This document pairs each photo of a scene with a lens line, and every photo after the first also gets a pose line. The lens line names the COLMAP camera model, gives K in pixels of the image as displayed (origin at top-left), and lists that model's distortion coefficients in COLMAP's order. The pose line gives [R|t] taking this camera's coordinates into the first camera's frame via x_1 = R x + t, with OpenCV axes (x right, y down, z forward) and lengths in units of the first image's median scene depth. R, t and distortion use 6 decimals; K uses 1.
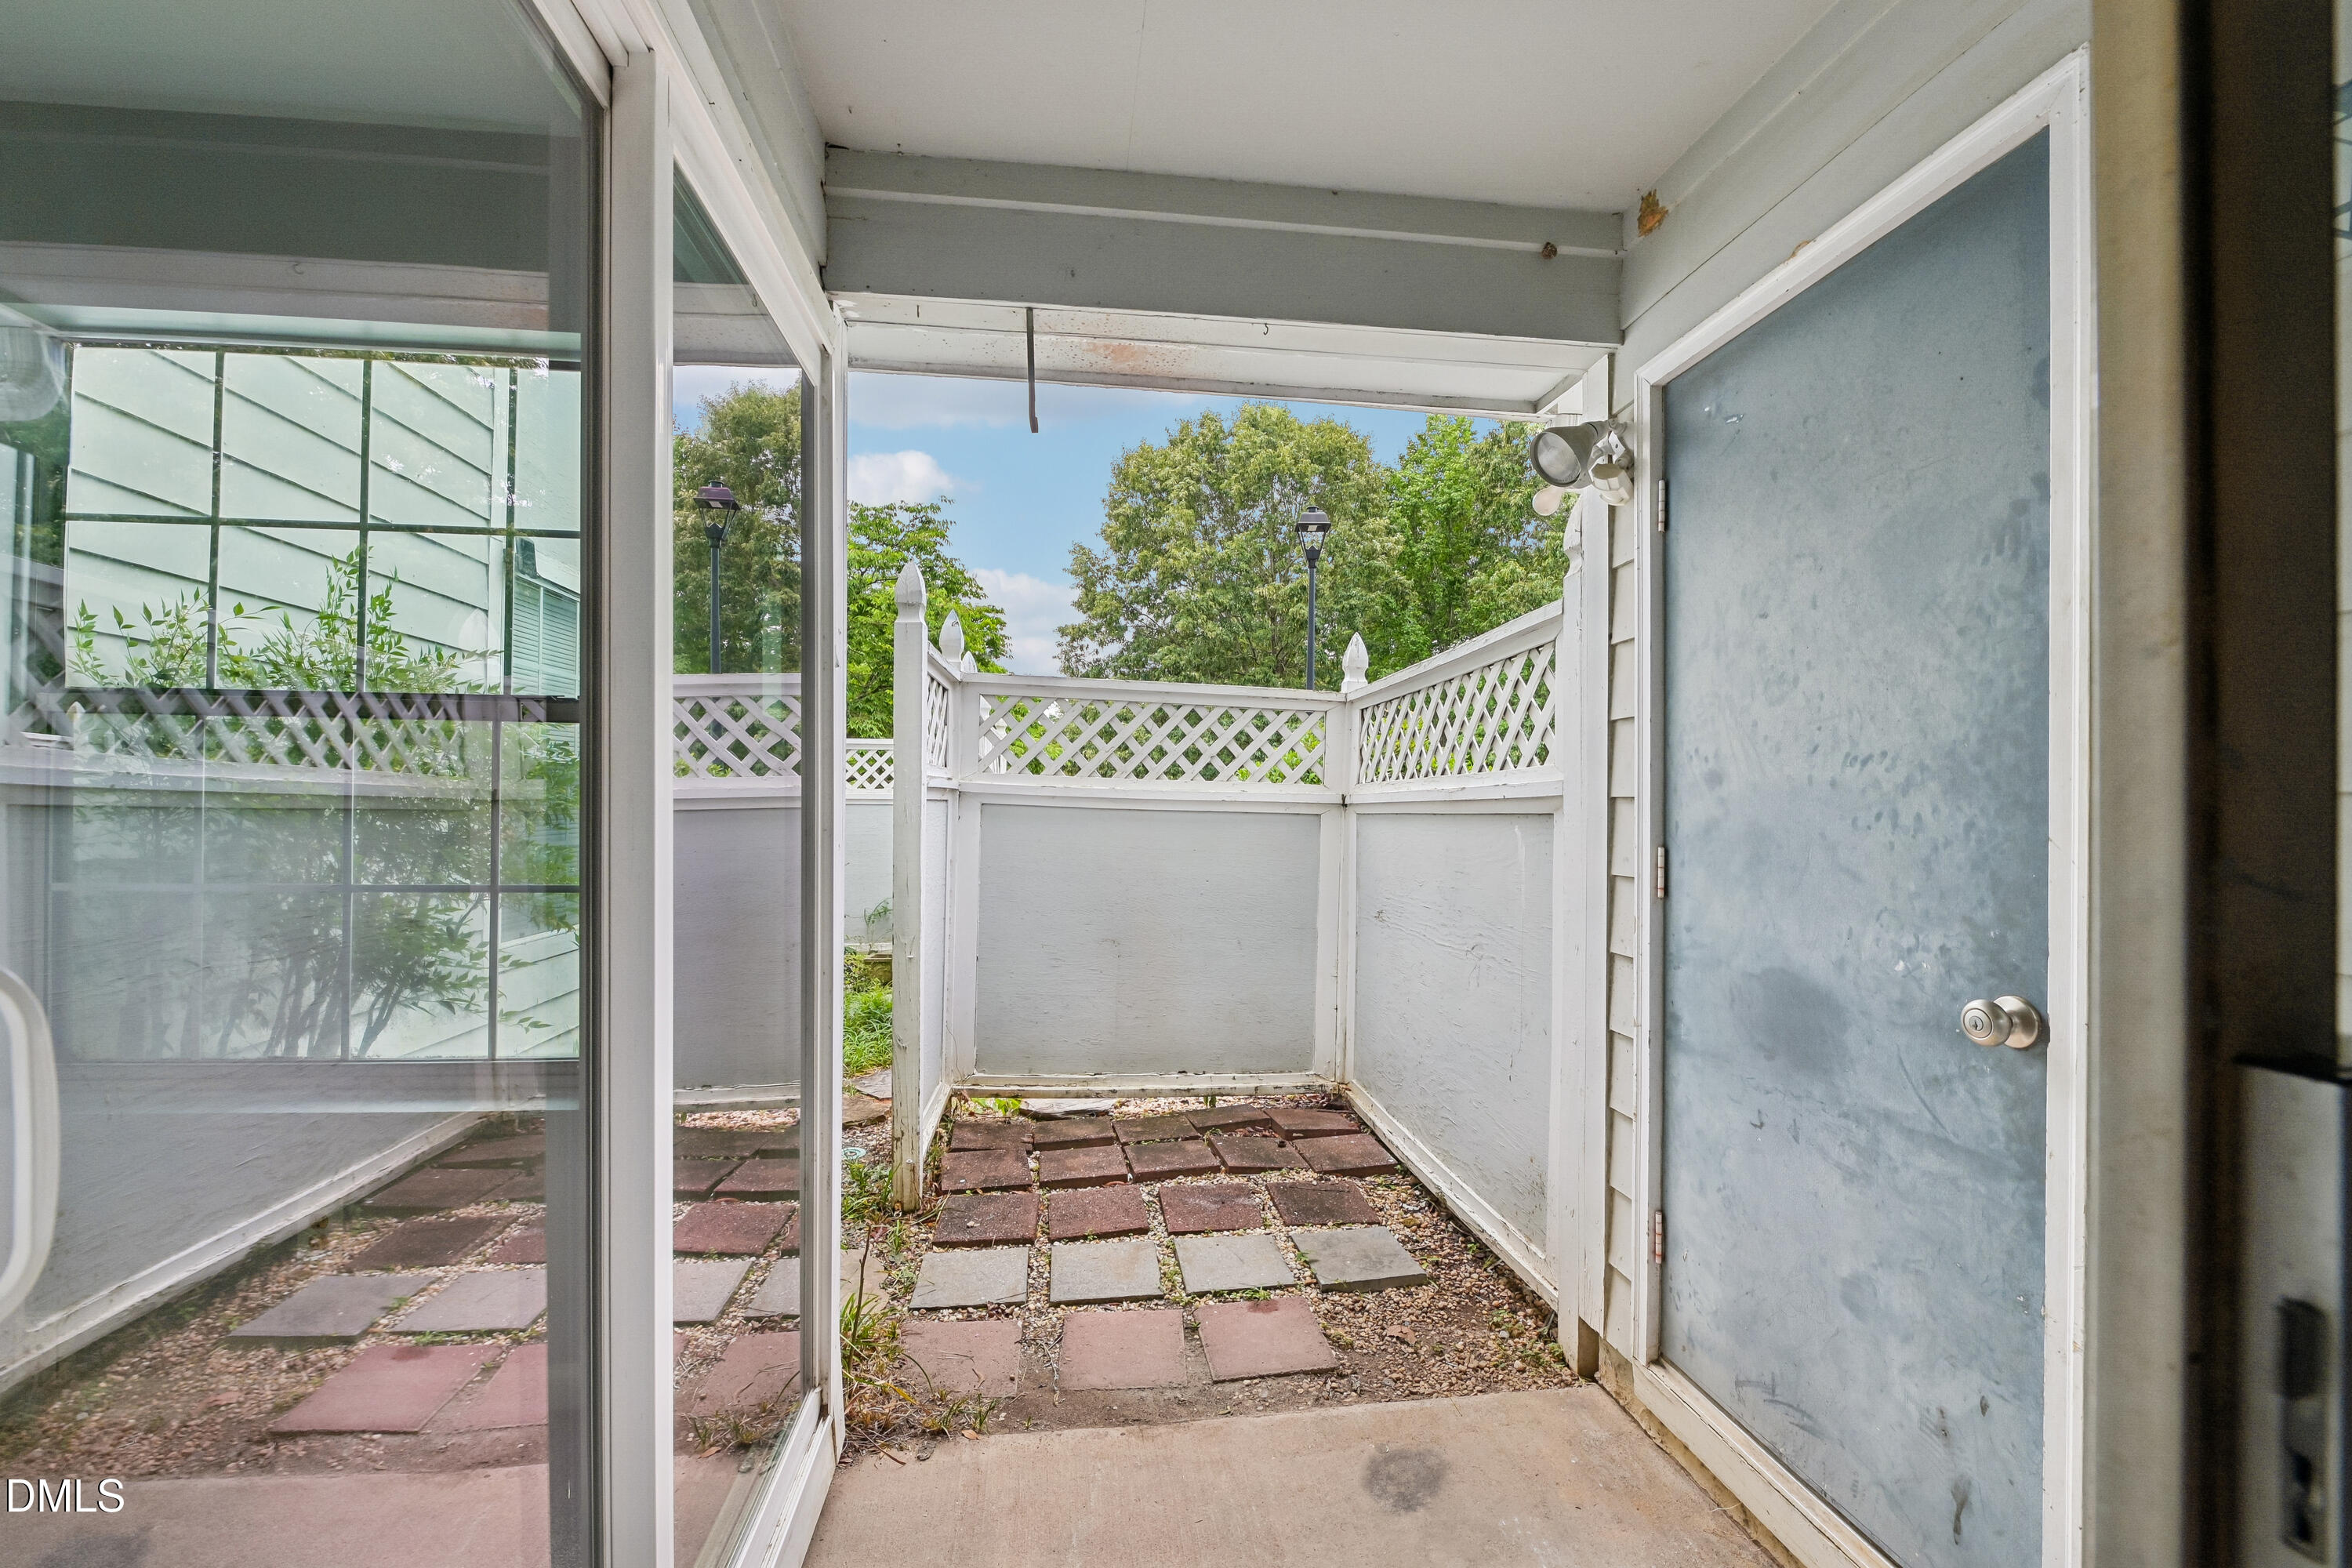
lens RADIAL K [[938.3, 0, 1177.7], [0, 938.3, 804.8], [0, 0, 1]] dist [-0.024062, -0.000619]
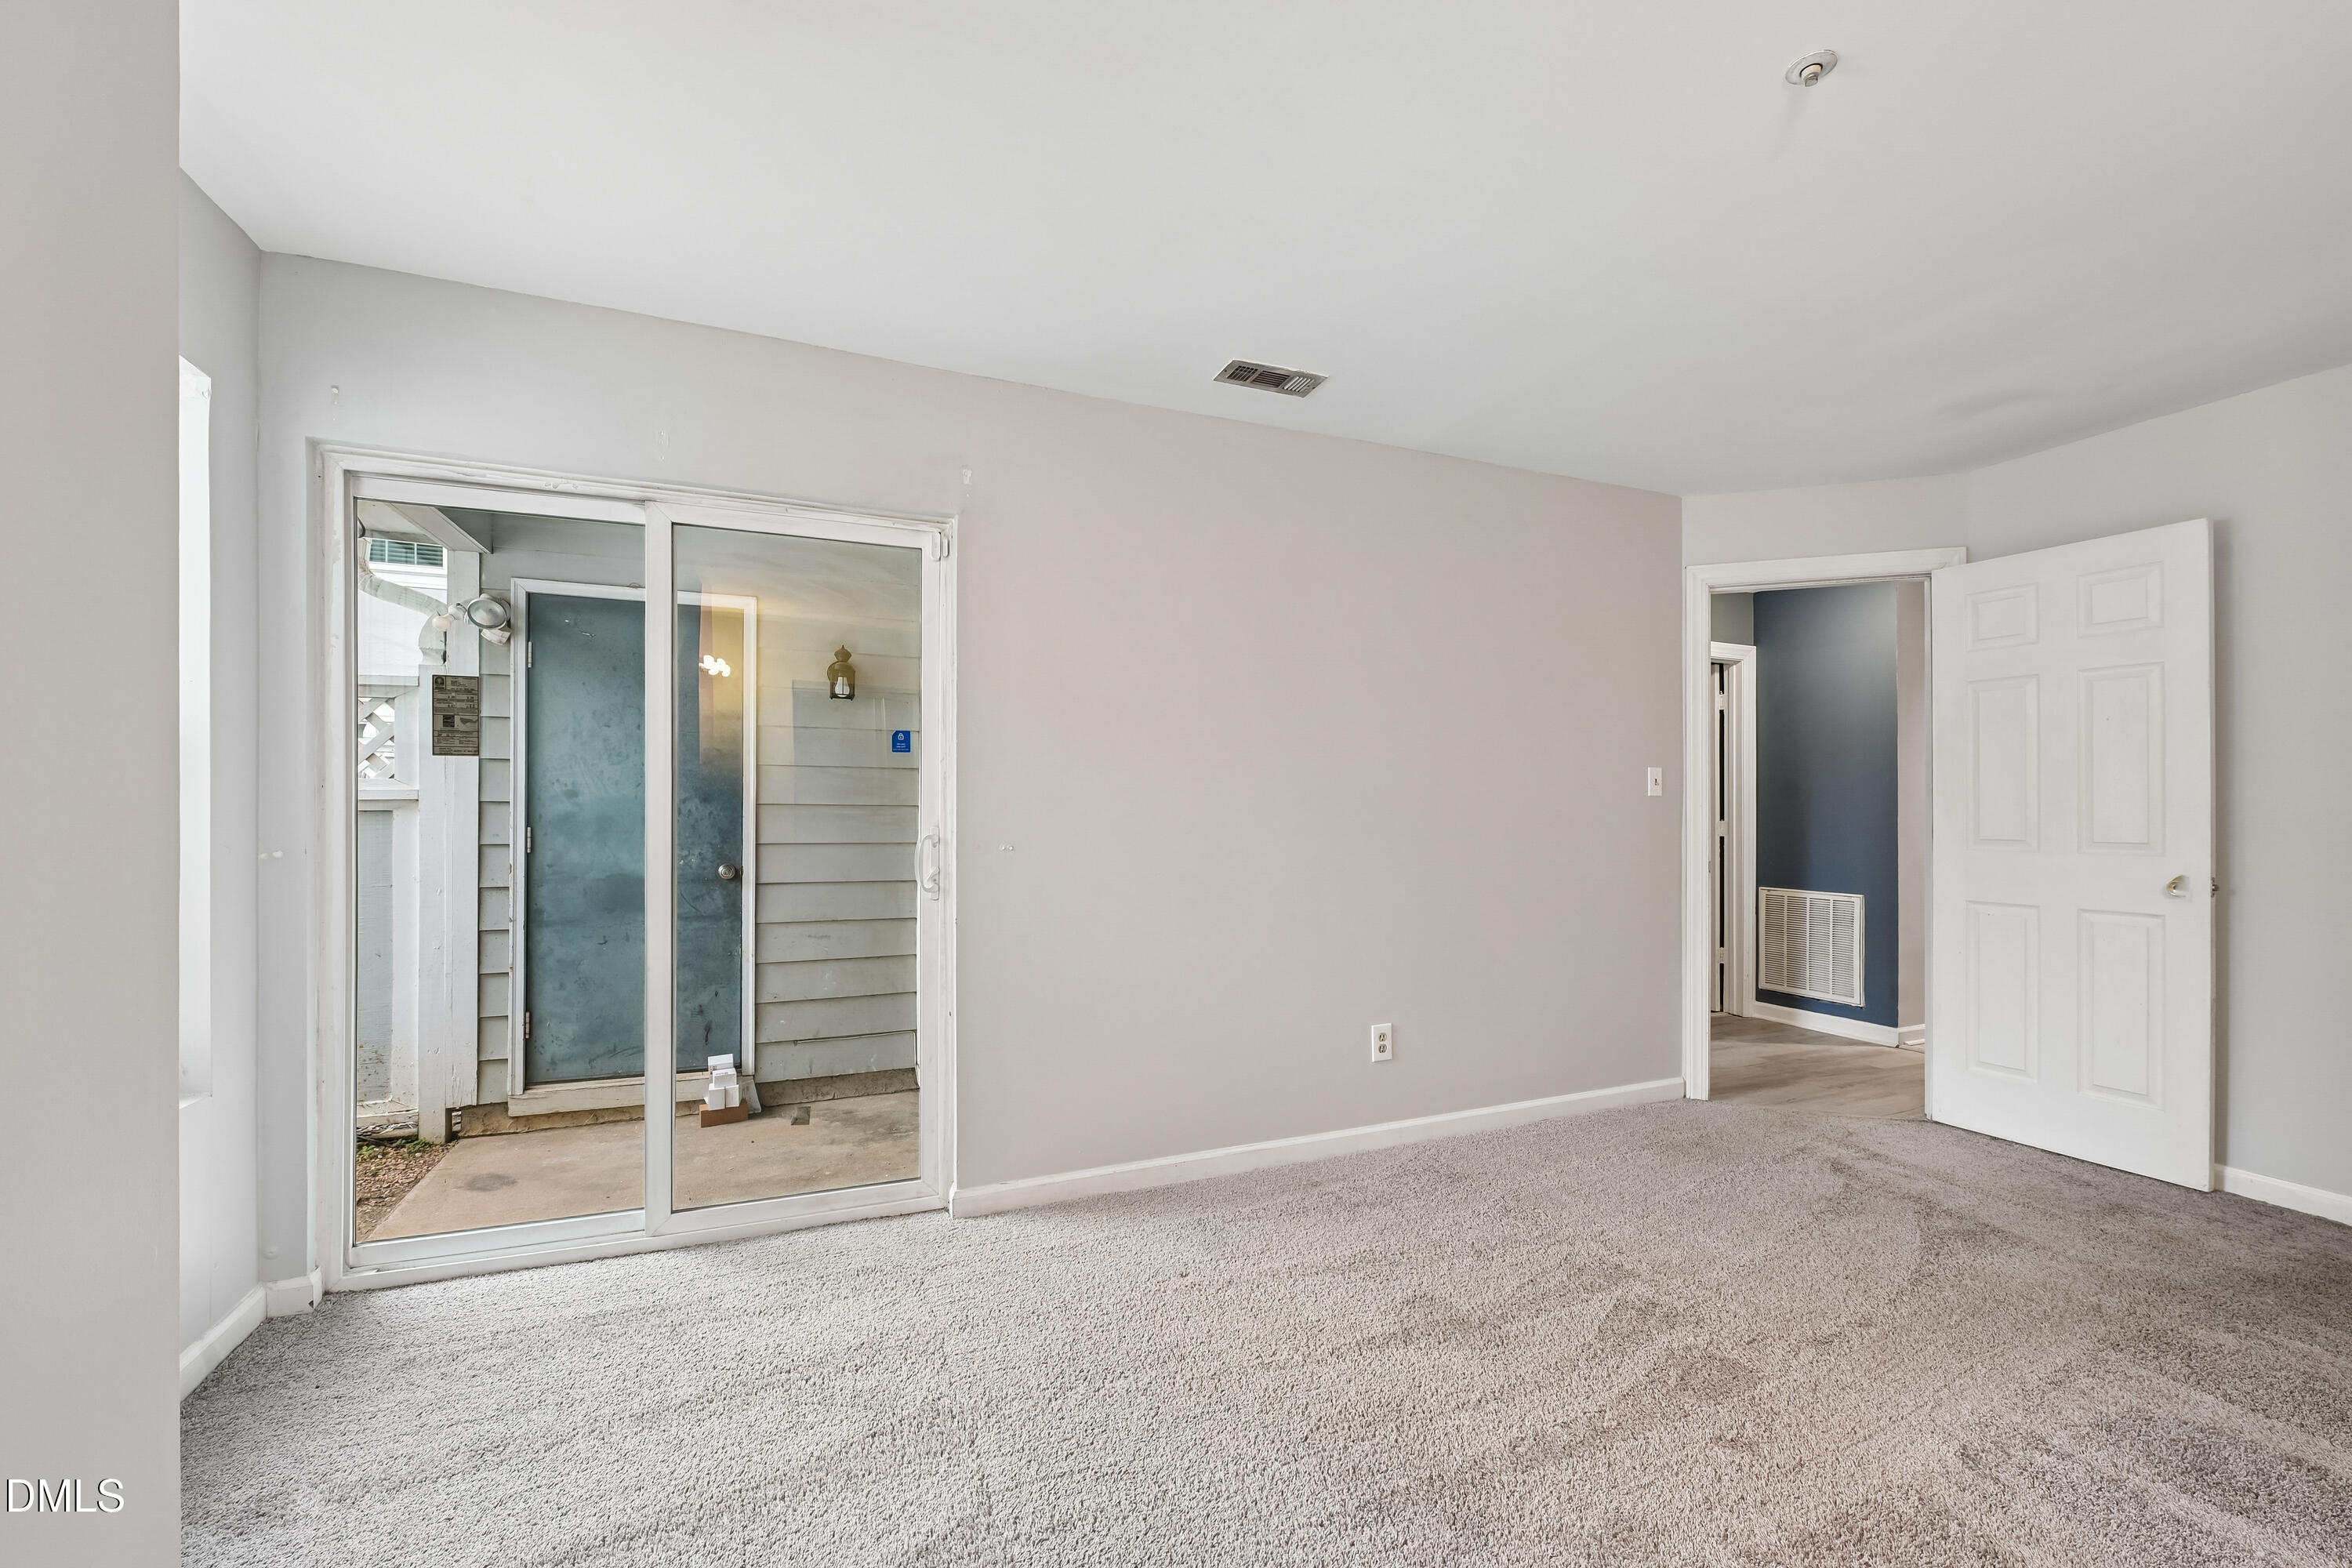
lens RADIAL K [[938.3, 0, 1200.6], [0, 938.3, 795.7], [0, 0, 1]] dist [-0.024062, -0.000619]
pose [[-0.264233, 0.002082, 0.964457, -1.892281], [-0.007726, 0.999961, -0.004275, -0.026408], [-0.964428, -0.008581, -0.264207, 0.153076]]
